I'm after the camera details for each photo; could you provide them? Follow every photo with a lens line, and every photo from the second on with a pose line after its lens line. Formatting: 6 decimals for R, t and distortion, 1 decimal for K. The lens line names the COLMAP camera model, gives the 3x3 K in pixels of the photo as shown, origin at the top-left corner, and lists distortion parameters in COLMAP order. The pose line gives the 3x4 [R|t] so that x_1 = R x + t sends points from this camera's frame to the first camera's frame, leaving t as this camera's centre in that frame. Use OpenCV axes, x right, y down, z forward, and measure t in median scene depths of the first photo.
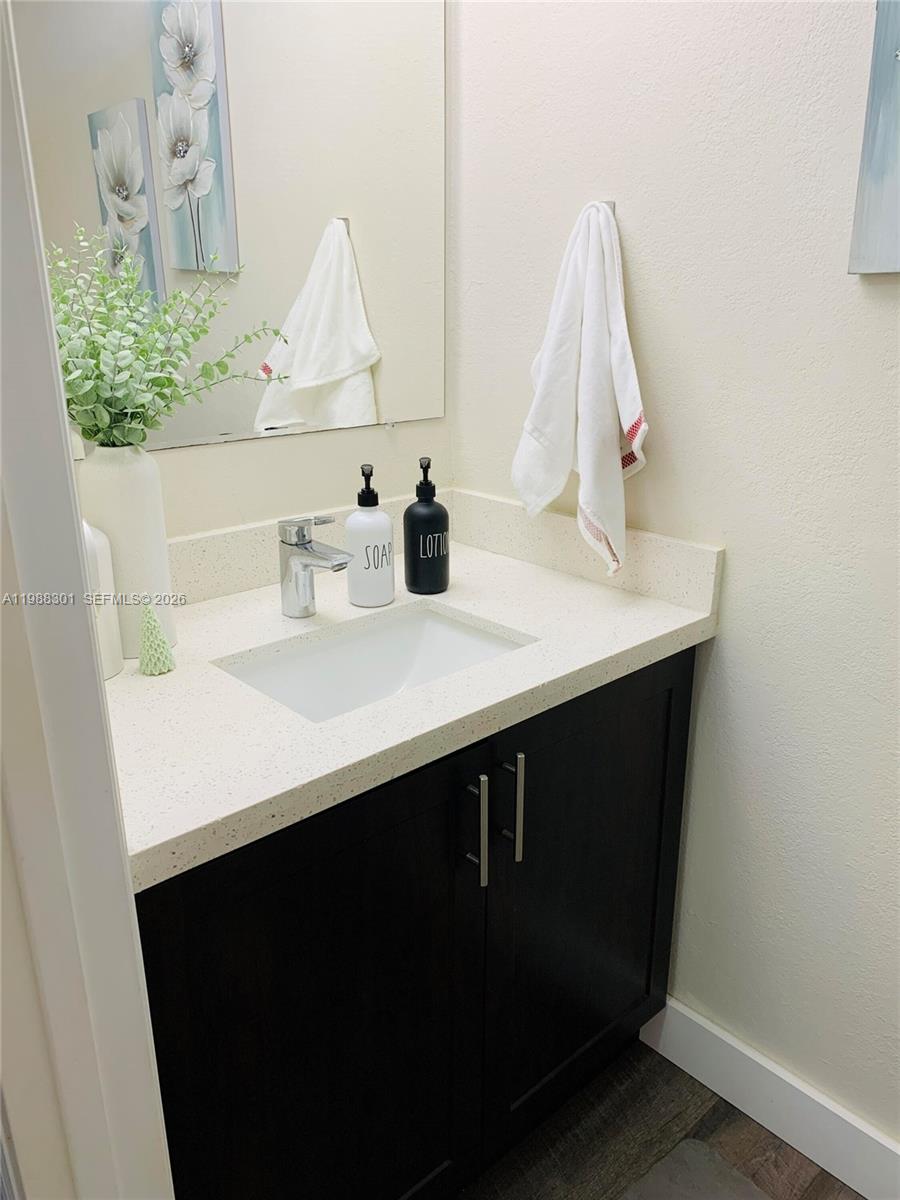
lens RADIAL K [[911.7, 0, 449.1], [0, 911.7, 598.1], [0, 0, 1]] dist [0.000887, -0.000245]
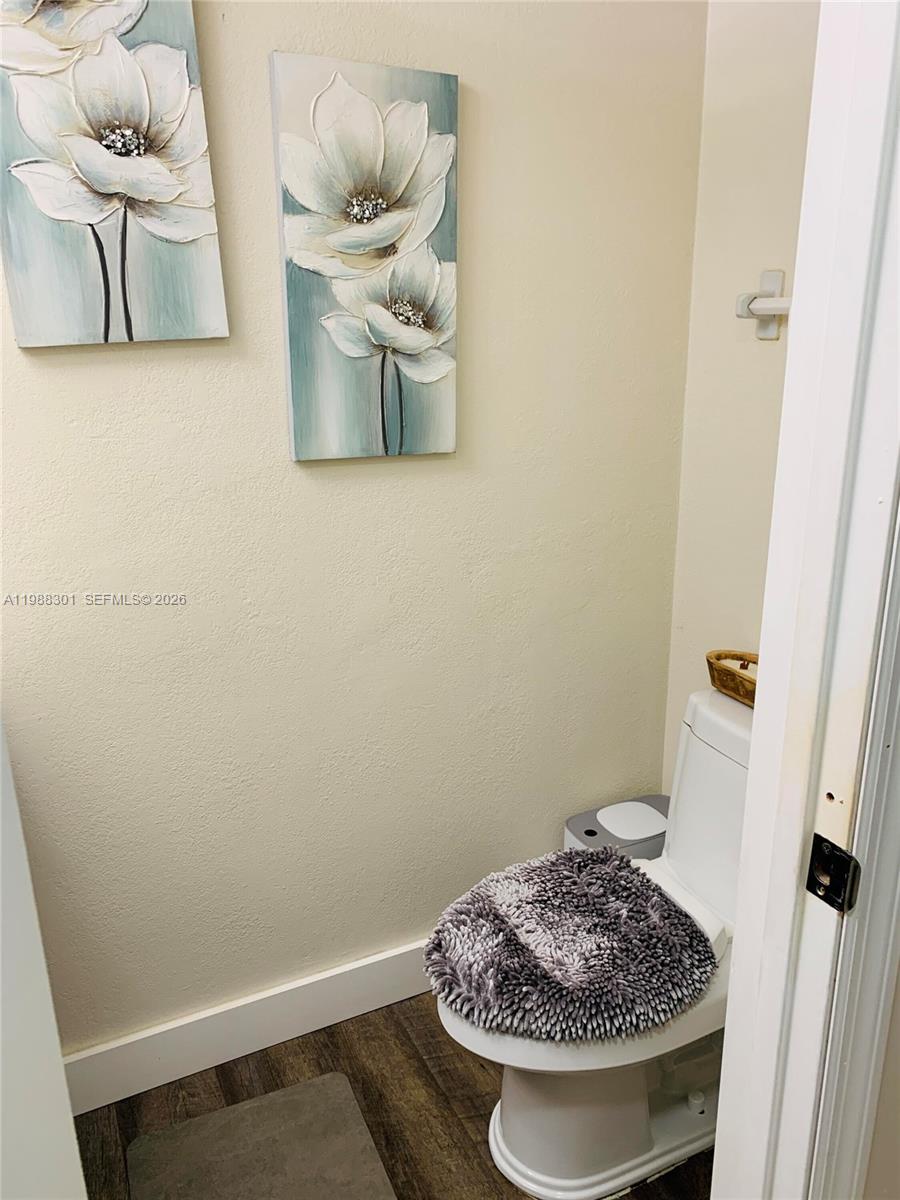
lens RADIAL K [[911.7, 0, 448.9], [0, 911.7, 602.5], [0, 0, 1]] dist [0.000887, -0.000245]
pose [[0.260491, -0.265807, 0.928165, -0.479880], [0.318021, 0.931327, 0.177460, -0.069211], [-0.911596, 0.248950, 0.327135, 0.163619]]
